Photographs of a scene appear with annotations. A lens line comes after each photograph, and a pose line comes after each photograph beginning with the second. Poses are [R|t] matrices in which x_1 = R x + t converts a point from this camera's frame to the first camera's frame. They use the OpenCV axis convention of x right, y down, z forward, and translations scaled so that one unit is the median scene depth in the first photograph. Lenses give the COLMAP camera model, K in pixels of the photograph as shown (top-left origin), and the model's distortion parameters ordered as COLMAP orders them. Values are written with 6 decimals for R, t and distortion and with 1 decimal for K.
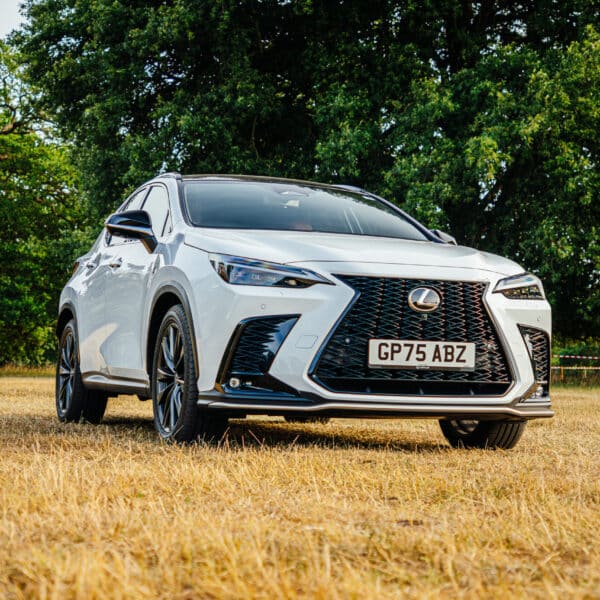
lens RADIAL K [[1450.8, 0, 300.0], [0, 1450.8, 300.0], [0, 0, 1]] dist [0.402373, -0.689597]
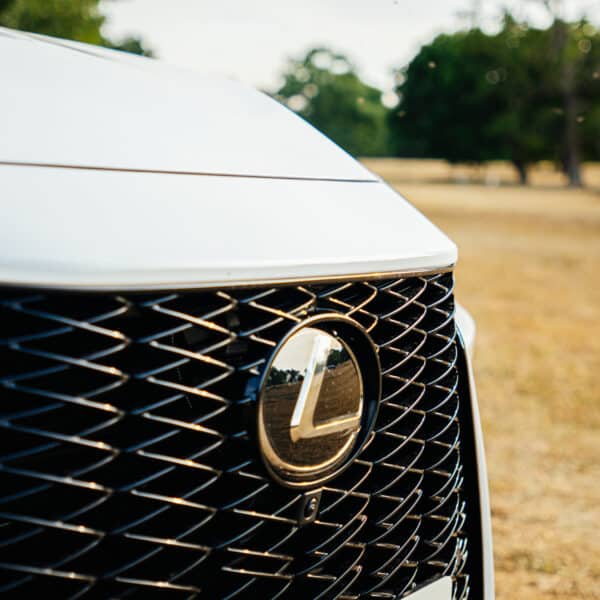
lens RADIAL K [[1414.5, 0, 300.0], [0, 1414.5, 300.0], [0, 0, 1]] dist [-0.002574, -0.073835]
pose [[0.796731, -0.049103, 0.602336, -0.010344], [-0.049182, 0.988119, 0.145607, -0.034447], [-0.602329, -0.145634, 0.784850, 0.876253]]
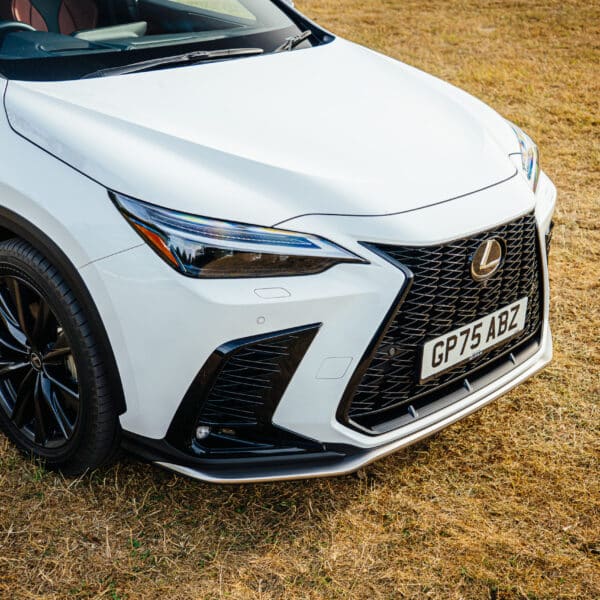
lens RADIAL K [[1100.2, 0, 300.0], [0, 1100.2, 300.0], [0, 0, 1]] dist [0.008466, 0.193607]
pose [[0.901154, -0.166512, 0.400244, -0.181190], [-0.026107, 0.900764, 0.433523, -0.188688], [-0.432712, -0.401121, 0.807380, 0.640546]]
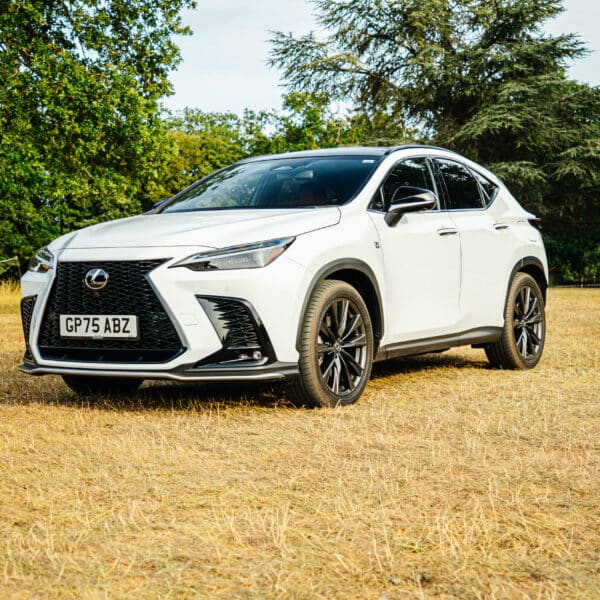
lens RADIAL K [[1202.5, 0, 300.0], [0, 1202.5, 300.0], [0, 0, 1]] dist [0.052320, 0.365294]
pose [[0.612598, -0.016039, -0.790232, 0.935338], [0.069899, 0.996976, 0.033952, -0.004901], [0.787298, -0.076035, 0.611867, 0.541014]]
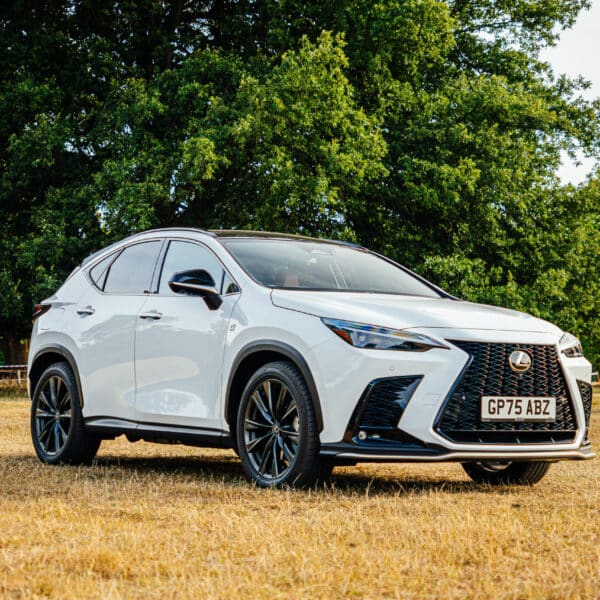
lens RADIAL K [[1576.3, 0, 300.0], [0, 1576.3, 300.0], [0, 0, 1]] dist [0.325781, 0.539798]
pose [[0.965521, 0.003055, 0.260309, -0.414504], [-0.004421, 0.999979, 0.004662, -0.054327], [-0.260289, -0.005652, 0.965514, -0.179751]]
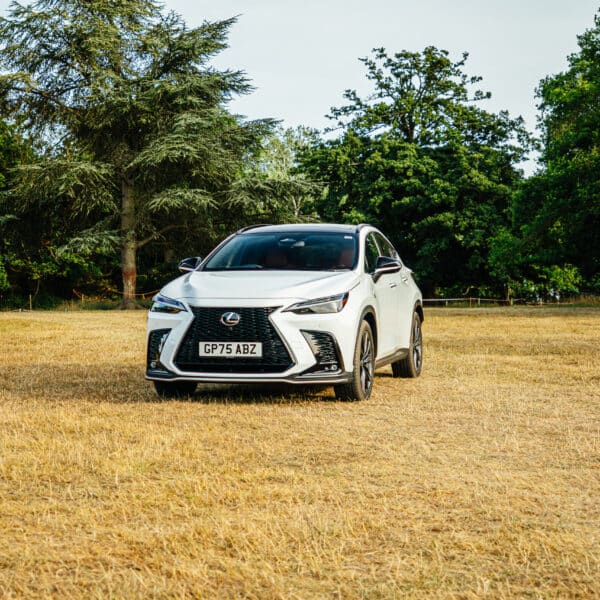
lens RADIAL K [[1226.2, 0, 300.0], [0, 1226.2, 300.0], [0, 0, 1]] dist [0.084600, 0.514867]
pose [[0.821726, -0.020687, -0.569507, 1.001546], [0.050976, 0.998003, 0.037301, -0.074120], [0.567598, -0.059682, 0.821140, -0.173092]]
